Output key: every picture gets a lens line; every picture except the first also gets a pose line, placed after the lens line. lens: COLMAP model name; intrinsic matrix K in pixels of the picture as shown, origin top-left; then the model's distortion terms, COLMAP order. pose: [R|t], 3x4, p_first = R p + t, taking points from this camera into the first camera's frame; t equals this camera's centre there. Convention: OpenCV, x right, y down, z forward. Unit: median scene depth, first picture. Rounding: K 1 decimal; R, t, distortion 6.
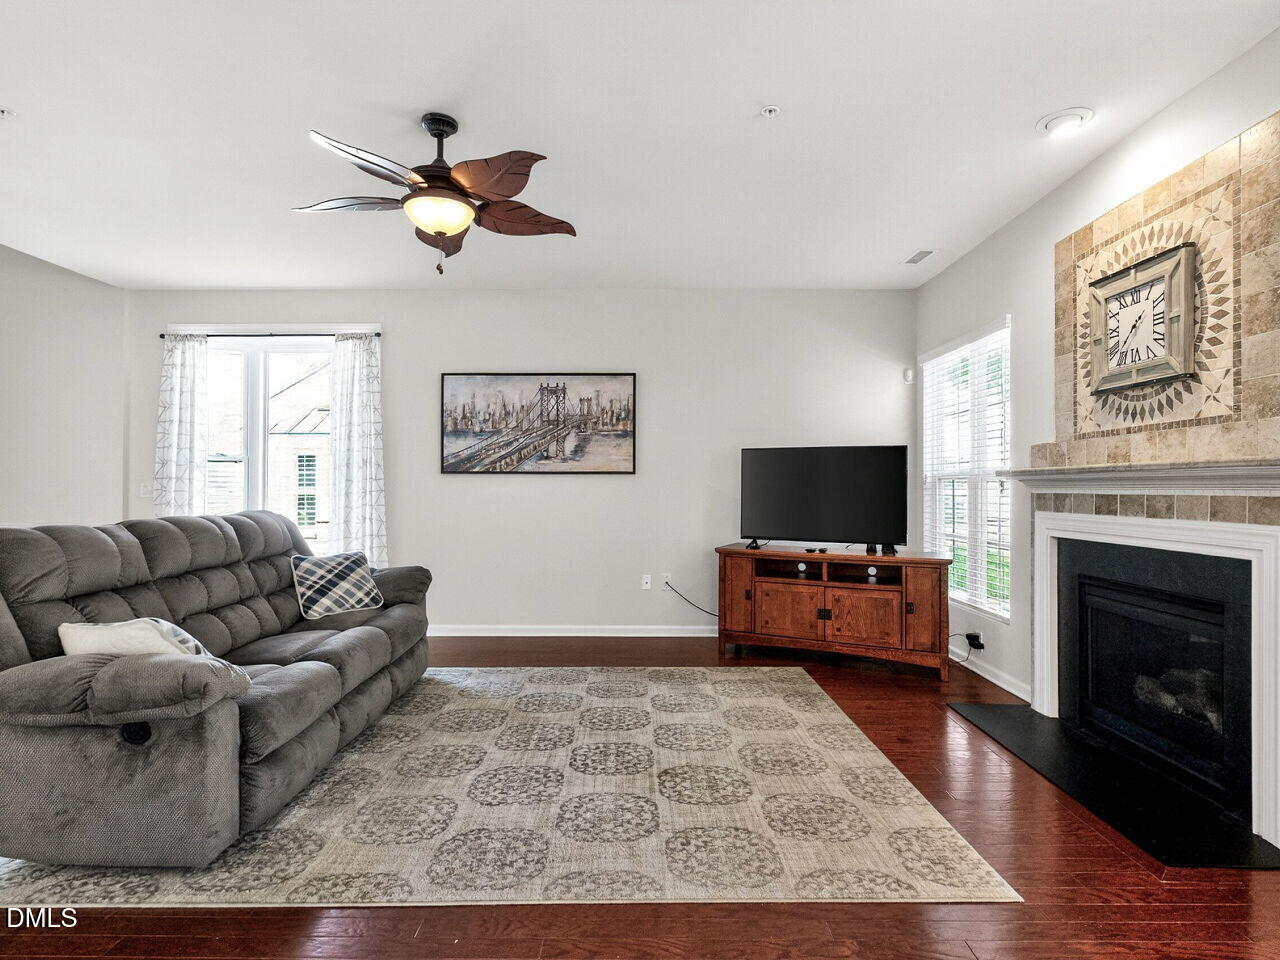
lens RADIAL K [[652.4, 0, 641.4], [0, 652.4, 478.4], [0, 0, 1]] dist [0.001114, 0.000797]
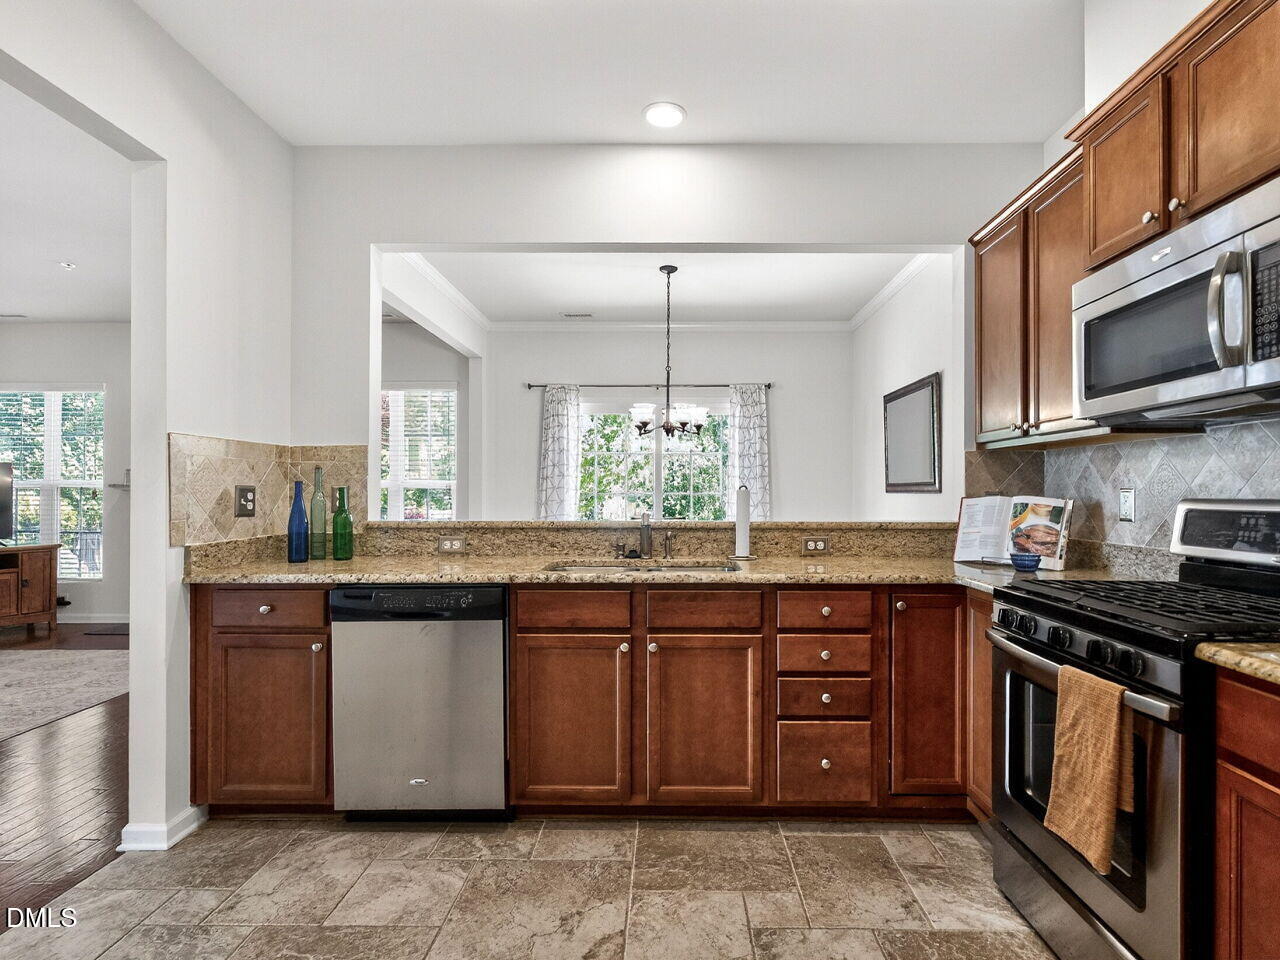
lens RADIAL K [[675.6, 0, 664.9], [0, 675.6, 485.3], [0, 0, 1]] dist [-0.003031, 0.000400]
pose [[0.007145, 0.007312, 0.999948, -1.109754], [-0.013987, 0.999876, -0.007212, -0.014749], [-0.999877, -0.013934, 0.007246, -0.380884]]
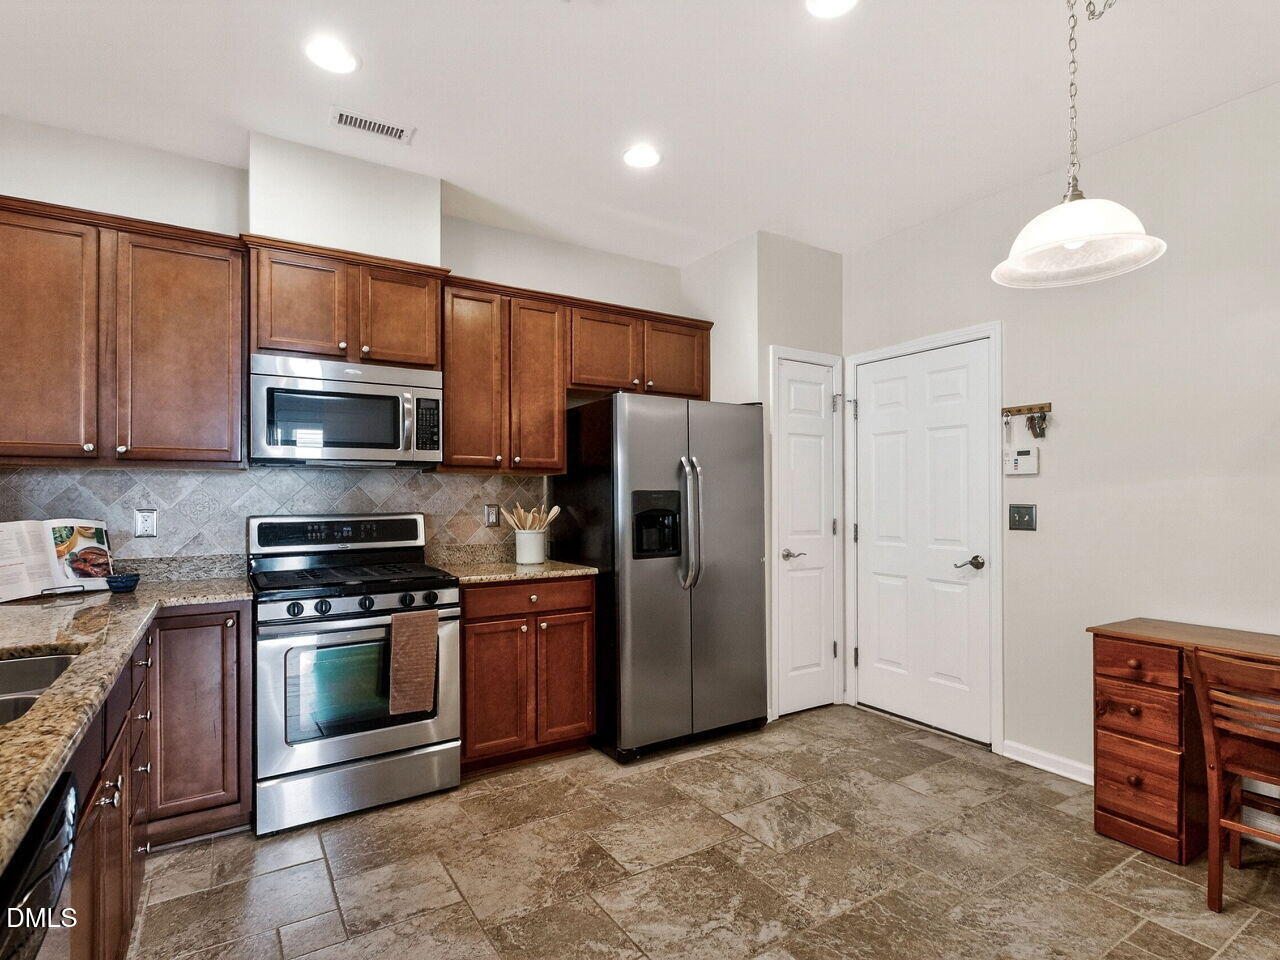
lens RADIAL K [[656.9, 0, 641.8], [0, 656.9, 496.6], [0, 0, 1]] dist [-0.000704, 0.000255]
pose [[-0.842416, 0.002064, -0.538824, -0.512831], [0.011847, 0.999822, -0.014691, -0.019534], [0.538698, -0.018759, -0.842290, 0.116548]]
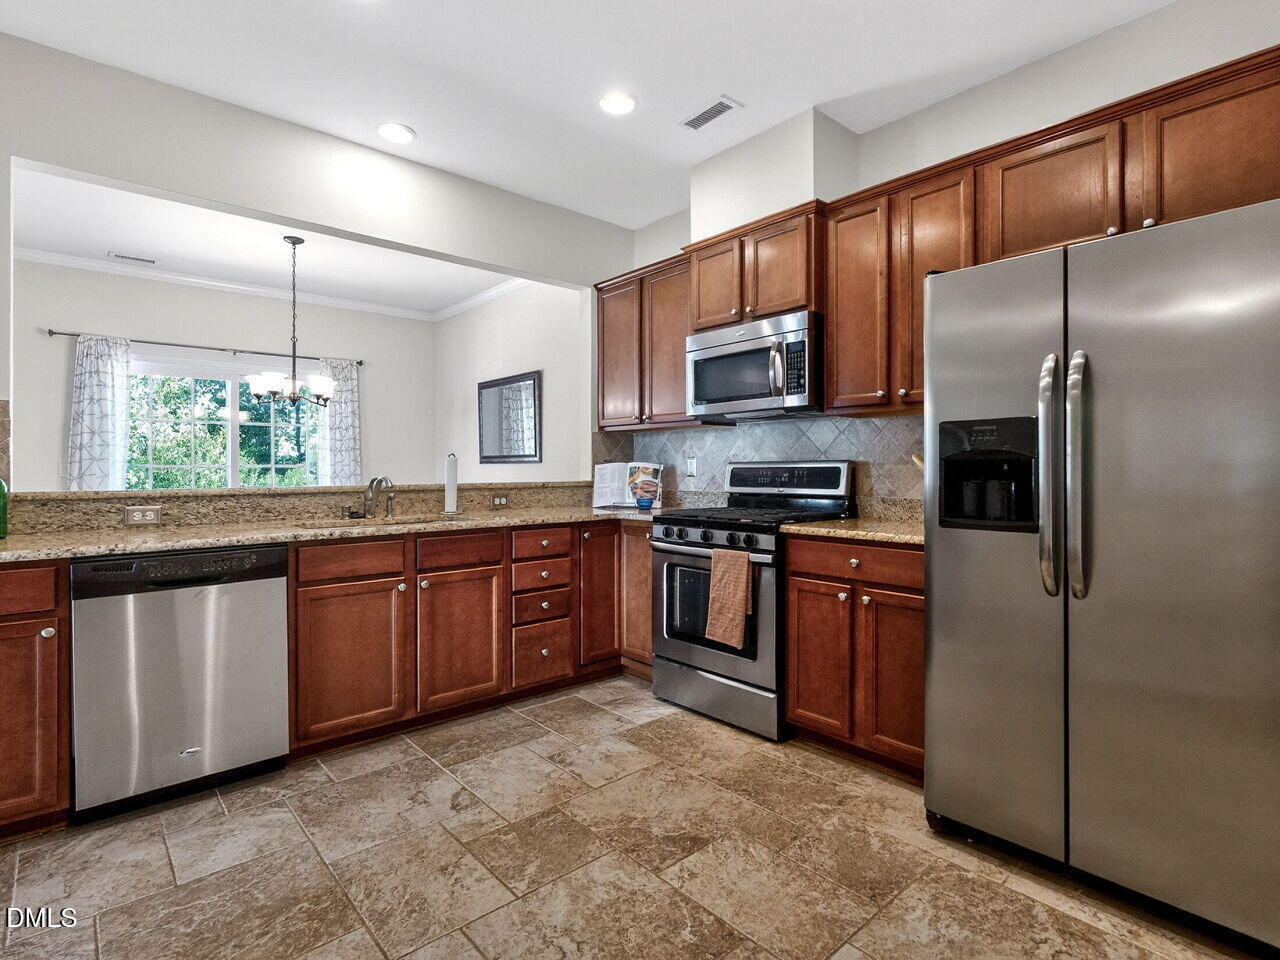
lens RADIAL K [[653.0, 0, 651.6], [0, 653.0, 466.6], [0, 0, 1]] dist [-0.003736, -0.000237]
pose [[-0.667811, 0.002327, 0.744327, -1.206711], [-0.006652, 0.999937, -0.009094, 0.003327], [-0.744301, -0.011025, -0.667753, -0.053753]]
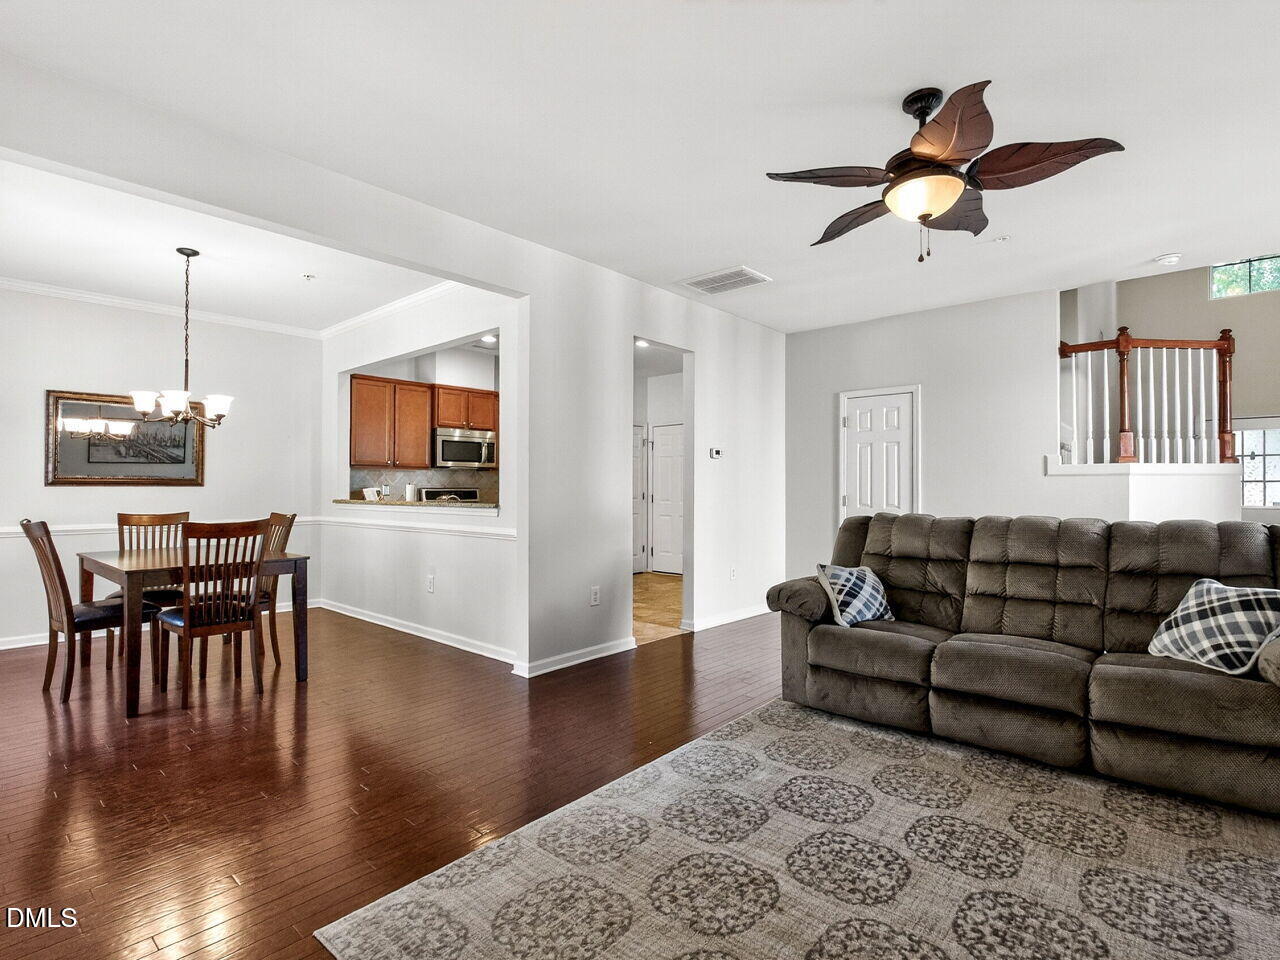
lens RADIAL K [[644.6, 0, 640.0], [0, 644.6, 480.0], [0, 0, 1]] dist [-0.008123, -0.000426]
pose [[-0.664766, -0.011699, -0.746960, 0.500130], [0.007337, 0.999727, -0.022187, 0.011211], [0.747016, -0.020230, -0.664498, 1.015634]]
